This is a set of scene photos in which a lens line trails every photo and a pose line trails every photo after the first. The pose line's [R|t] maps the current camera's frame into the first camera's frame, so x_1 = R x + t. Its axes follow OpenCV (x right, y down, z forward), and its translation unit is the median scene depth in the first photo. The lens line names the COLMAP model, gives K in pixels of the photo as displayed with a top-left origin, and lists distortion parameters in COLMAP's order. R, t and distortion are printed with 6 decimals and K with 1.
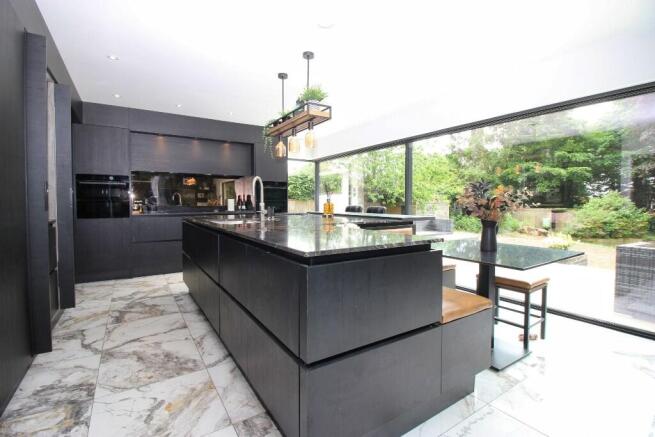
lens RADIAL K [[303.1, 0, 327.2], [0, 303.1, 215.9], [0, 0, 1]] dist [0.002963, 0.000214]
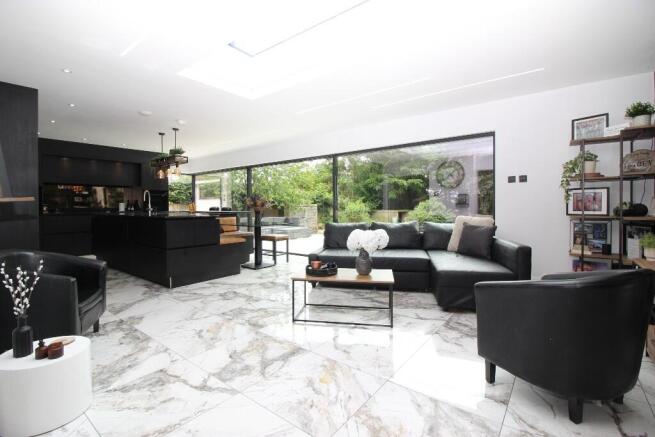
lens RADIAL K [[303.1, 0, 327.8], [0, 303.1, 215.8], [0, 0, 1]] dist [0.002963, 0.000214]
pose [[0.945846, -0.013648, 0.324329, 0.091925], [0.018394, 0.999764, -0.011571, 0.029464], [-0.324094, 0.016910, 0.945874, -0.475738]]
